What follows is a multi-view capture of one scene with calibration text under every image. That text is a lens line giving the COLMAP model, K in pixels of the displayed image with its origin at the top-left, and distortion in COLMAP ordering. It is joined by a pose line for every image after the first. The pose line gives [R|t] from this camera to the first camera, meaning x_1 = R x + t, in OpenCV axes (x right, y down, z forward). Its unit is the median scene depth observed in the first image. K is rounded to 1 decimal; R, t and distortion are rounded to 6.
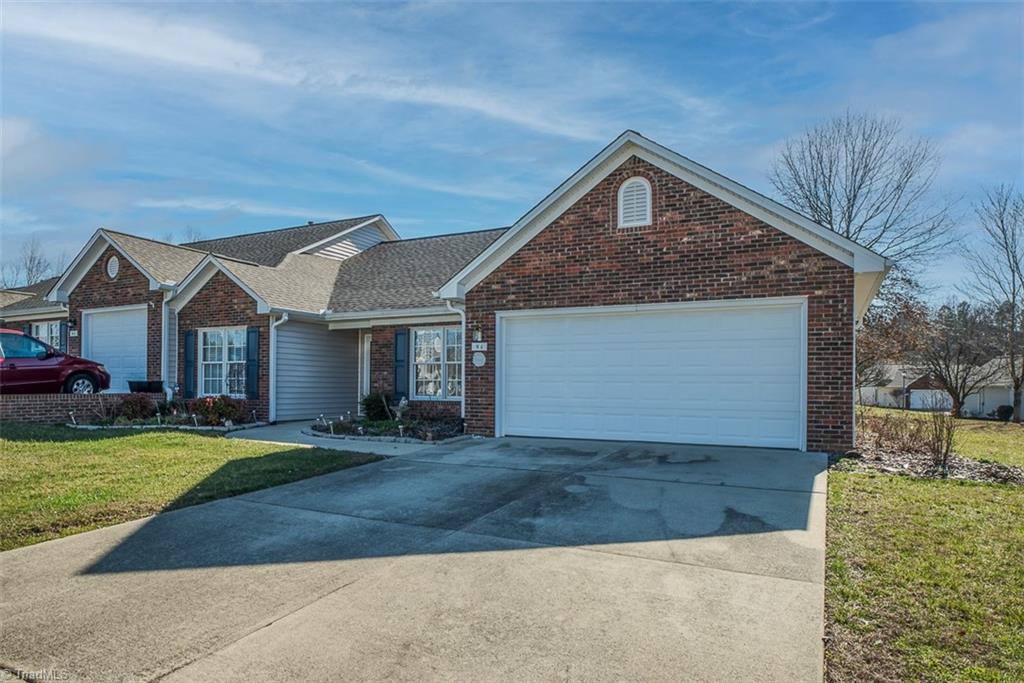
lens RADIAL K [[582.1, 0, 478.5], [0, 582.1, 380.3], [0, 0, 1]] dist [0.008506, 0.000326]
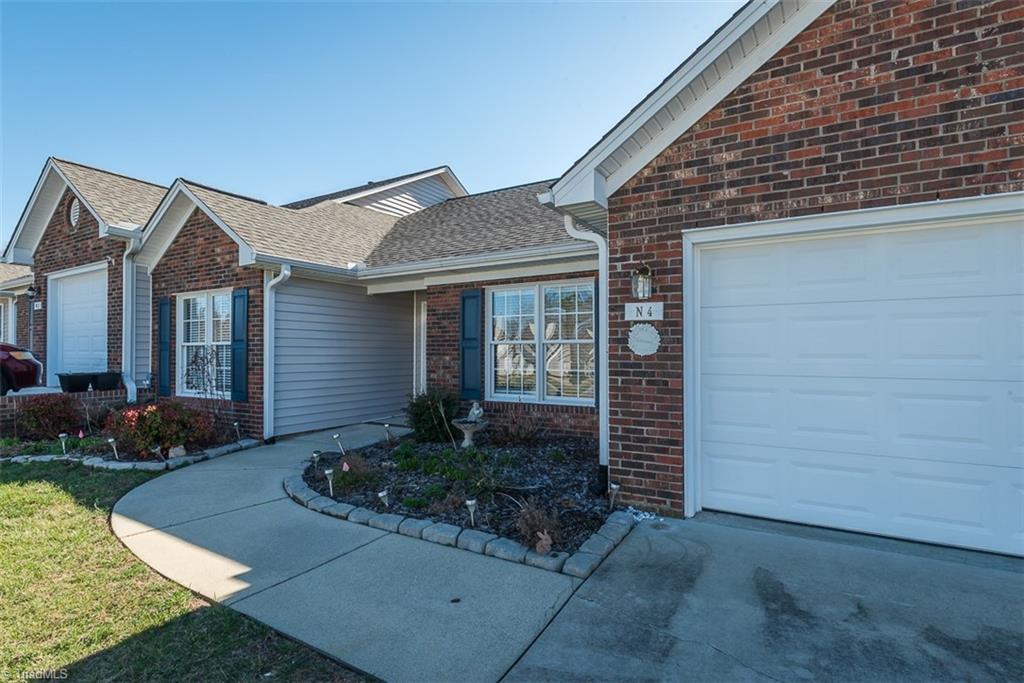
lens RADIAL K [[498.9, 0, 512.6], [0, 498.9, 343.8], [0, 0, 1]] dist [0.005471, 0.000722]
pose [[0.998628, -0.009394, -0.051509, -0.061114], [0.008874, 0.999907, -0.010313, -0.022801], [0.051601, 0.009841, 0.998619, 0.467888]]
